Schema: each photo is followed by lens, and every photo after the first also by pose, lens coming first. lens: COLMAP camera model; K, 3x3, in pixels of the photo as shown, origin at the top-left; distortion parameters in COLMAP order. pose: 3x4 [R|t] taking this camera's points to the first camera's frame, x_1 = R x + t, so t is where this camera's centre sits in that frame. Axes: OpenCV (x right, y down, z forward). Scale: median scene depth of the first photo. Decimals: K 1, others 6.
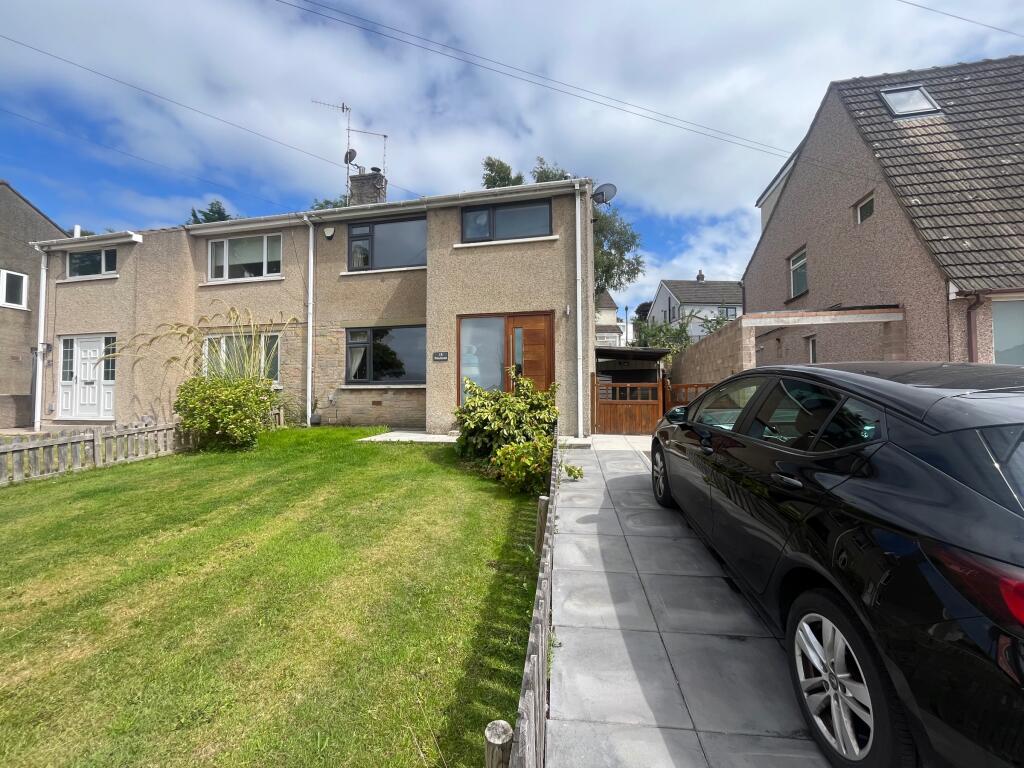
lens RADIAL K [[412.2, 0, 510.9], [0, 412.2, 385.0], [0, 0, 1]] dist [-0.006293, 0.000366]
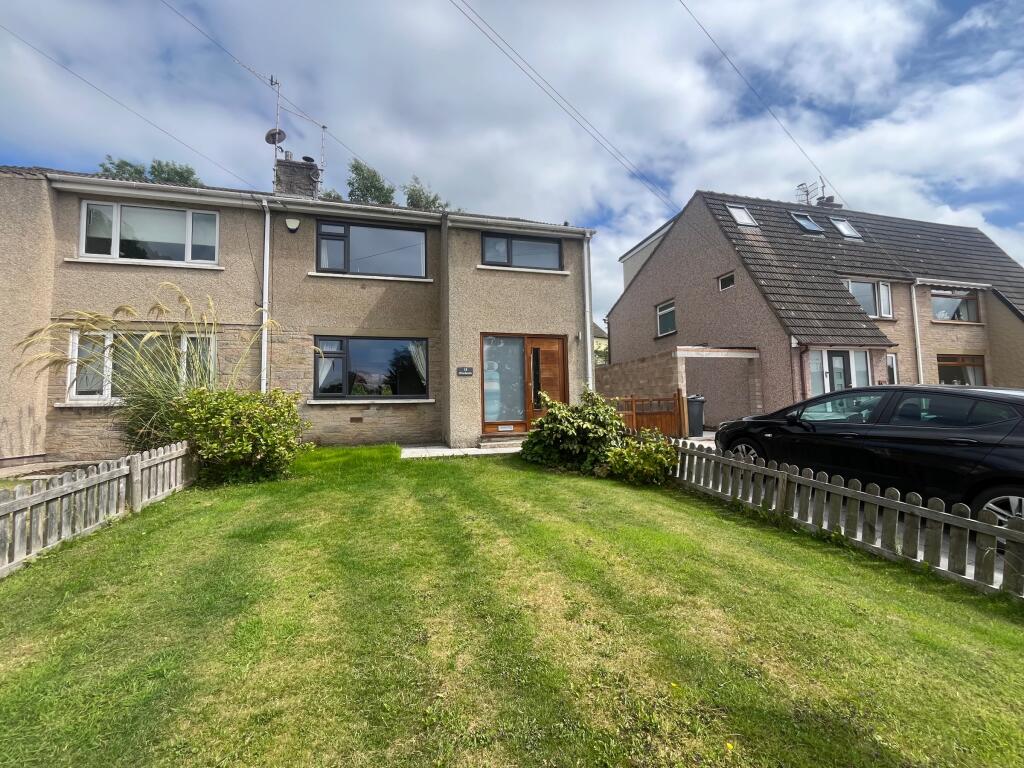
lens RADIAL K [[412.2, 0, 509.2], [0, 412.2, 384.5], [0, 0, 1]] dist [-0.006293, 0.000366]
pose [[0.892113, 0.017079, 0.451489, -0.492835], [0.002596, 0.999075, -0.042923, 0.006621], [-0.451804, 0.039464, 0.891244, 0.036673]]
